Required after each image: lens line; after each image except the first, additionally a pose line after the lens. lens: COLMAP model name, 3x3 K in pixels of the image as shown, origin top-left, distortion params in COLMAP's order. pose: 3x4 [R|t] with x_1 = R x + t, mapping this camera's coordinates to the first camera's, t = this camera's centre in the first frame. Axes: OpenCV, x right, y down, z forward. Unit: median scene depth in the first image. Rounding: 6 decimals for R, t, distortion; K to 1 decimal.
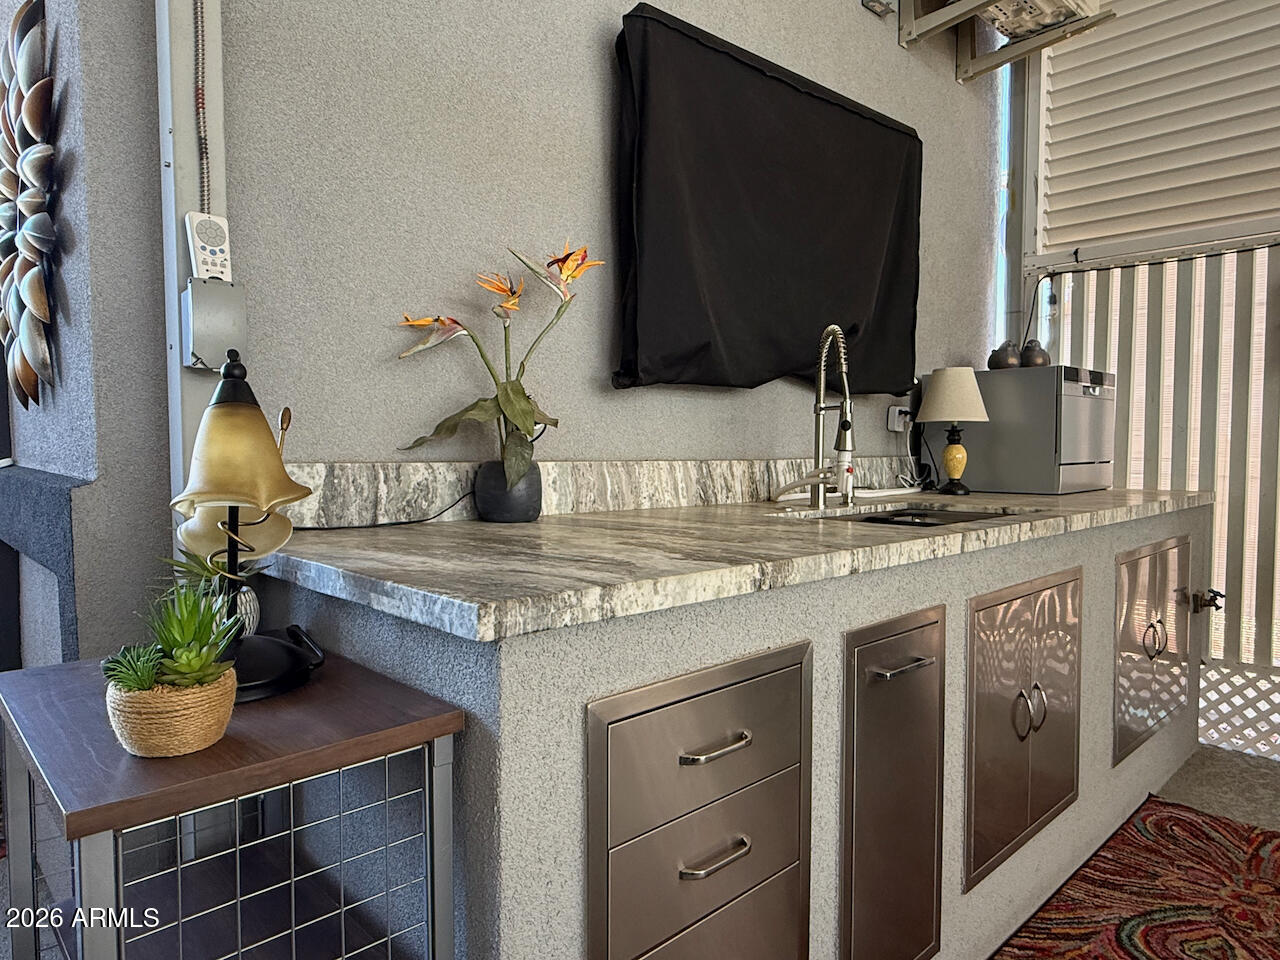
lens RADIAL K [[818.6, 0, 631.5], [0, 818.6, 477.5], [0, 0, 1]] dist [-0.004366, 0.007435]
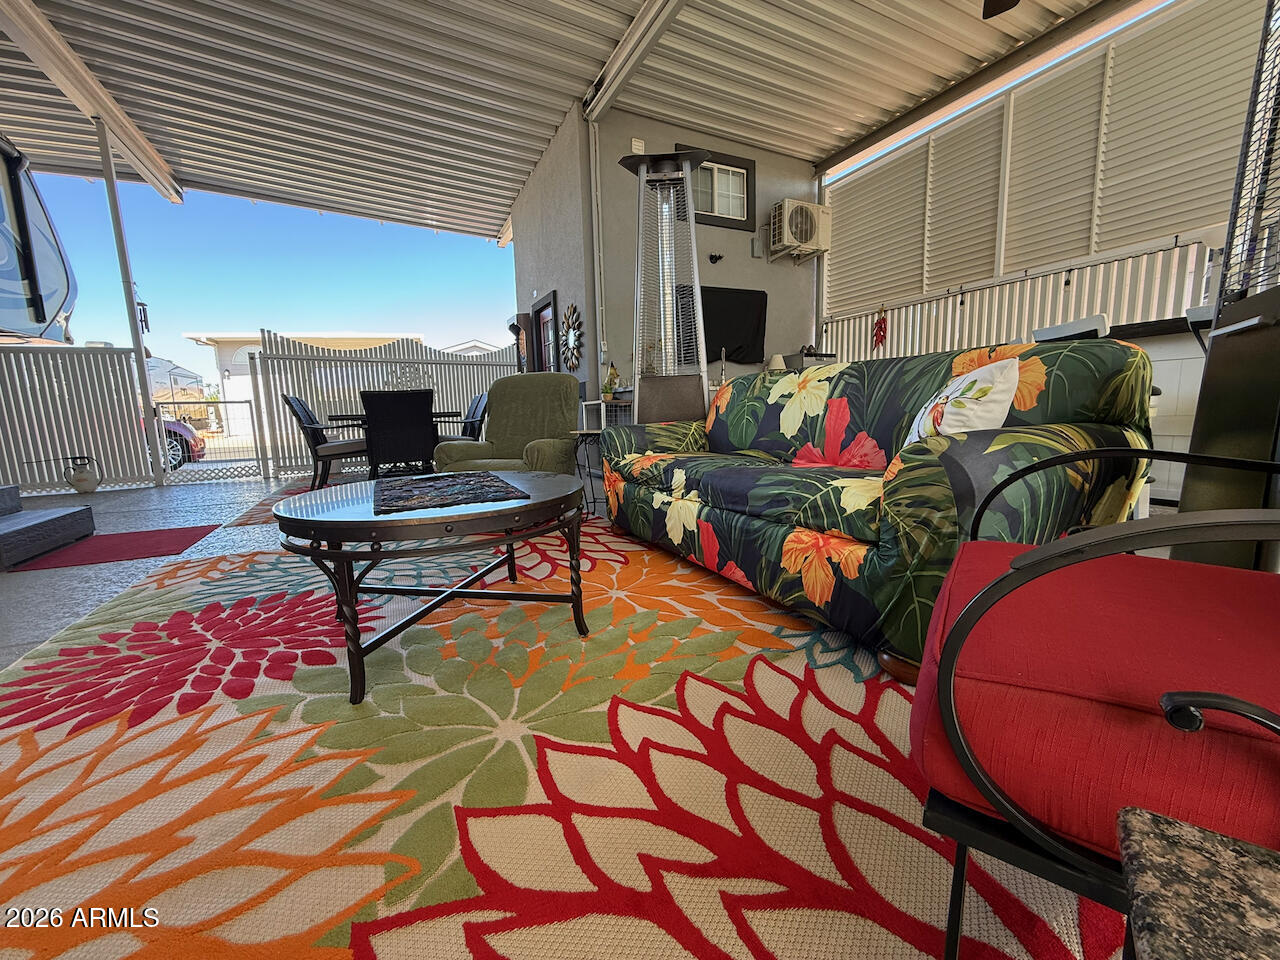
lens RADIAL K [[515.6, 0, 631.9], [0, 515.6, 478.5], [0, 0, 1]] dist [-0.001422, 0.000099]
pose [[0.950865, 0.016489, -0.309166, 0.707973], [0.011058, 0.996135, 0.087135, 0.301938], [0.309408, -0.086273, 0.947008, -2.065694]]
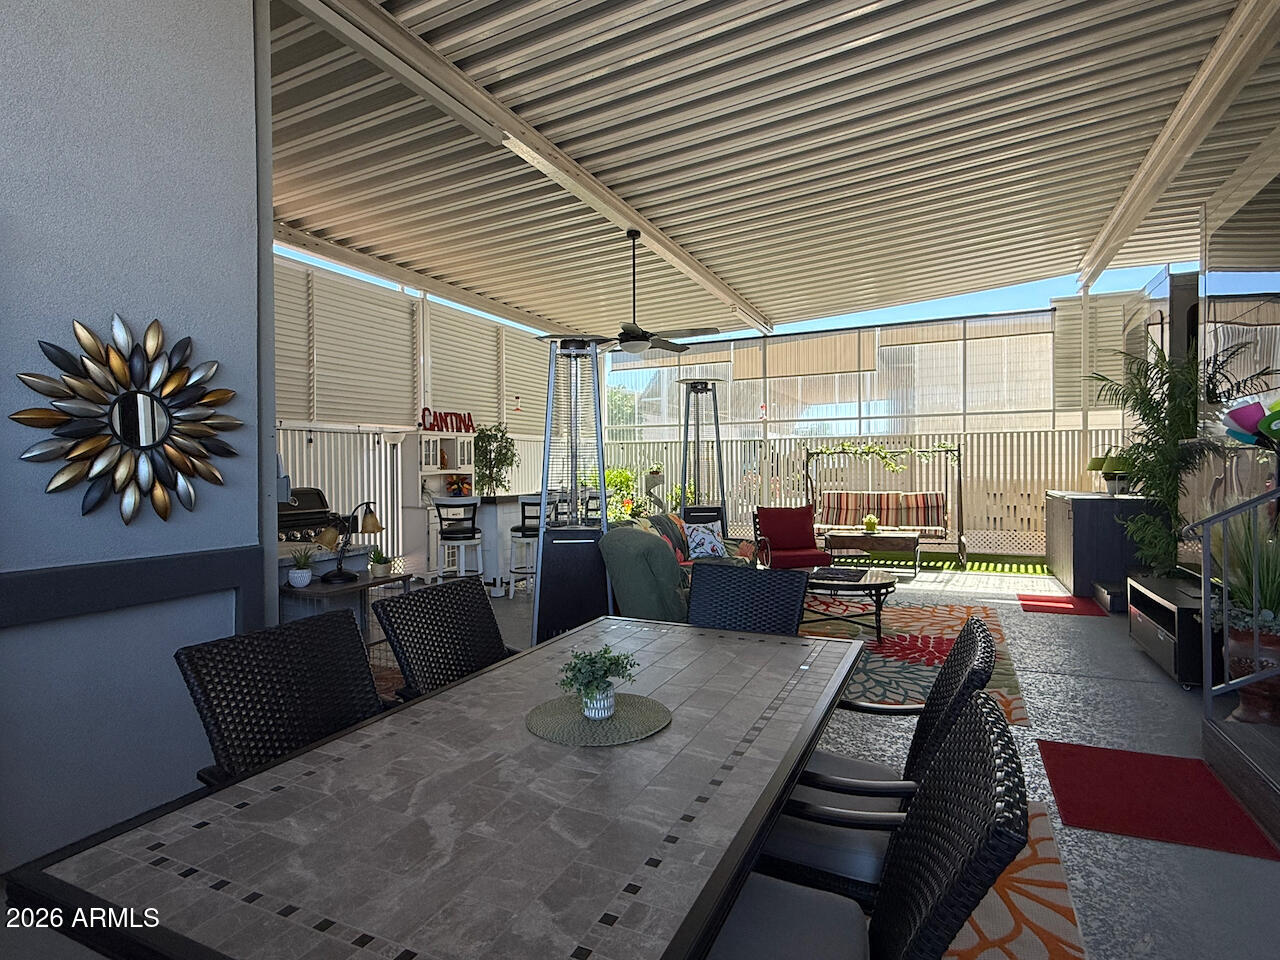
lens RADIAL K [[683.6, 0, 631.7], [0, 683.6, 478.3], [0, 0, 1]] dist [0.004667, 0.000529]
pose [[-0.359594, -0.009474, 0.933061, -2.190312], [0.055470, 0.997963, 0.031510, -0.148335], [-0.931459, 0.063088, -0.358336, 0.432365]]
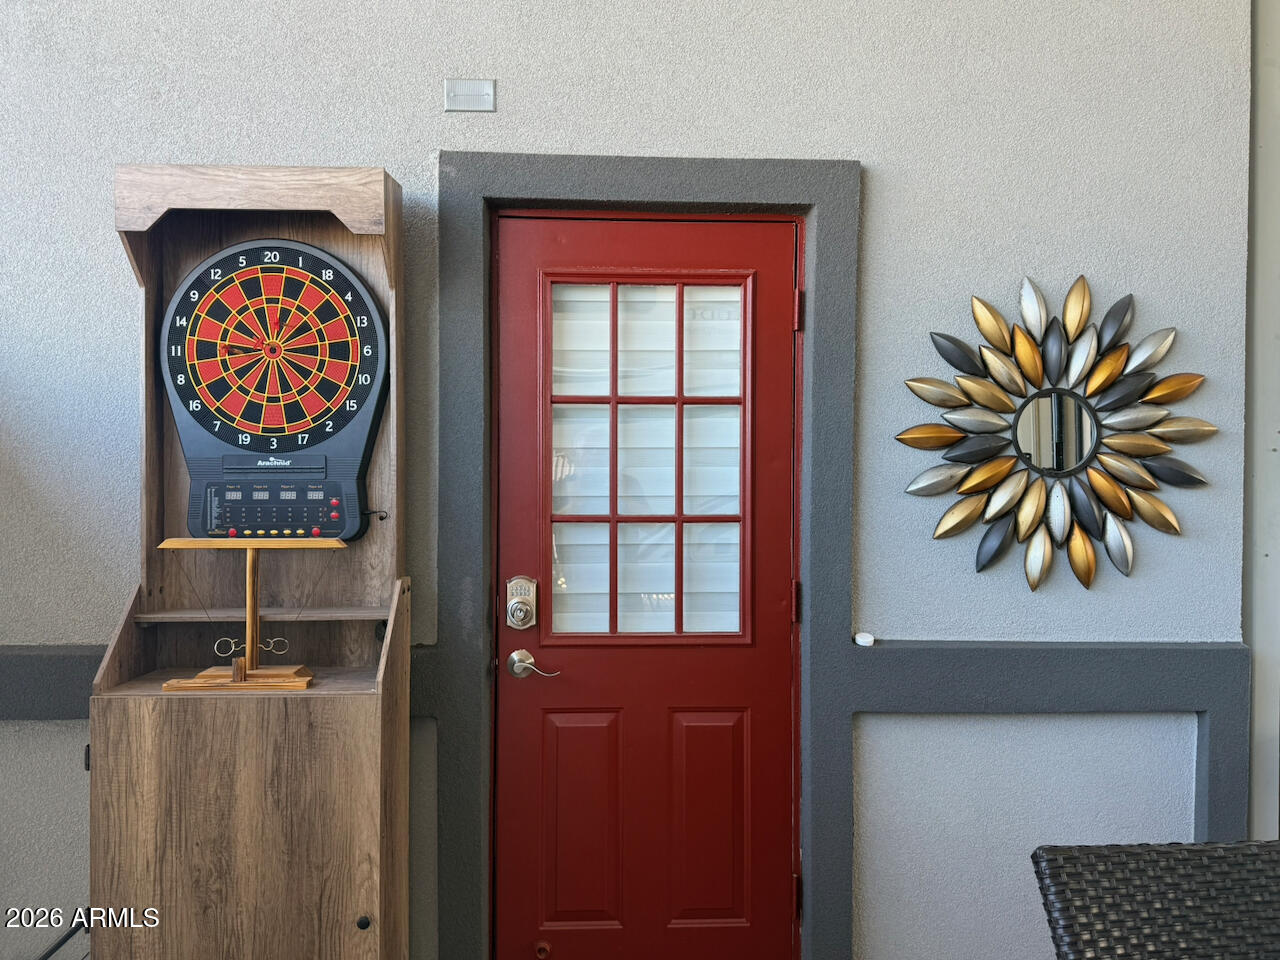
lens RADIAL K [[945.6, 0, 666.3], [0, 945.6, 489.9], [0, 0, 1]] dist [0.048888, -0.067618]
pose [[0.660203, 0.003724, 0.751078, -1.848413], [0.031927, 0.998945, -0.033017, -0.174744], [-0.750408, 0.045778, 0.659388, 0.410804]]
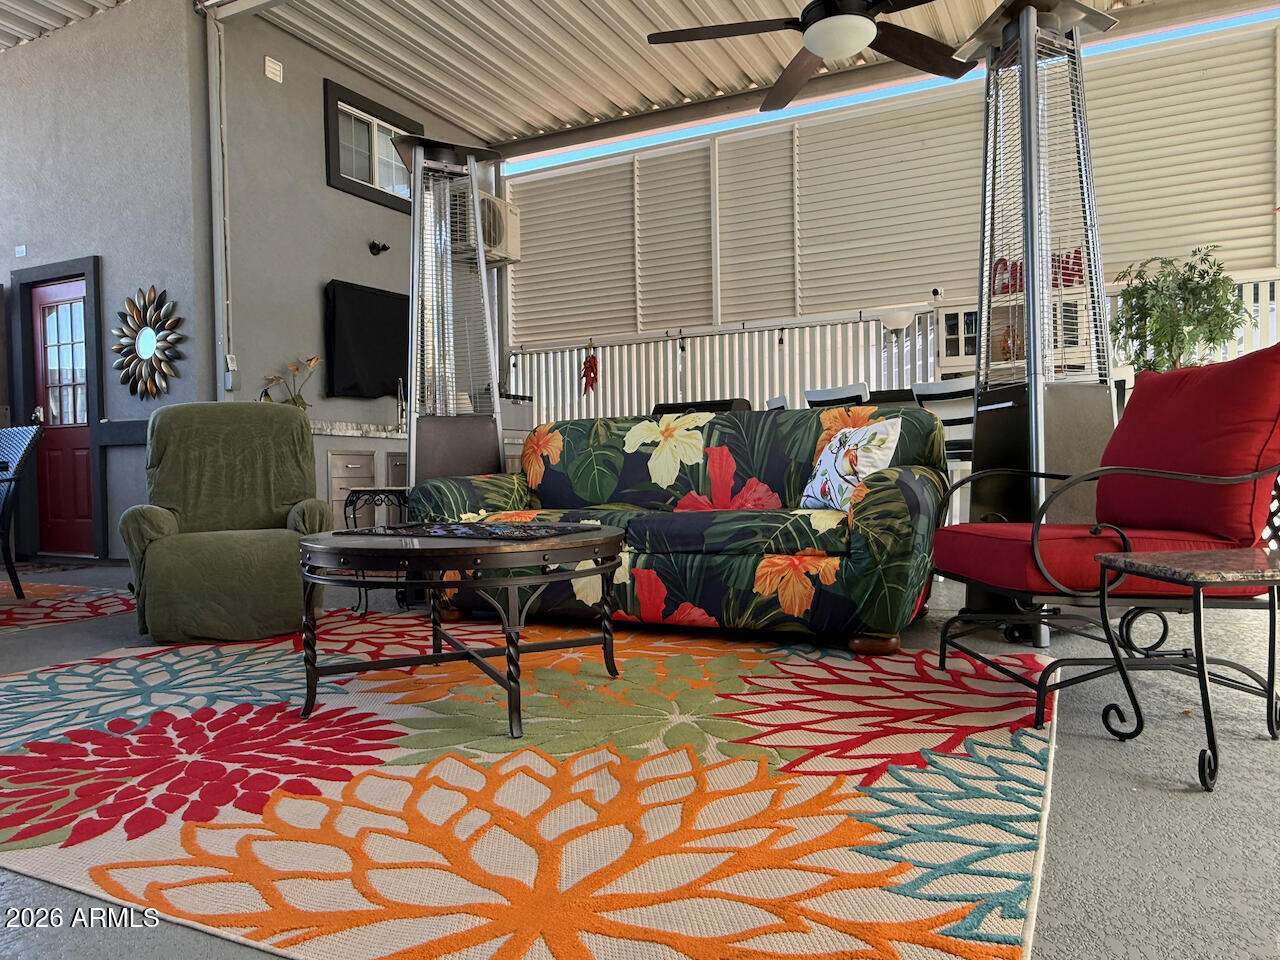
lens RADIAL K [[908.7, 0, 631.4], [0, 908.7, 484.3], [0, 0, 1]] dist [0.001798, -0.002352]
pose [[0.946414, -0.021255, 0.322256, -0.045668], [0.032135, 0.999078, -0.028478, 0.364706], [-0.321354, 0.037307, 0.946224, -2.694616]]
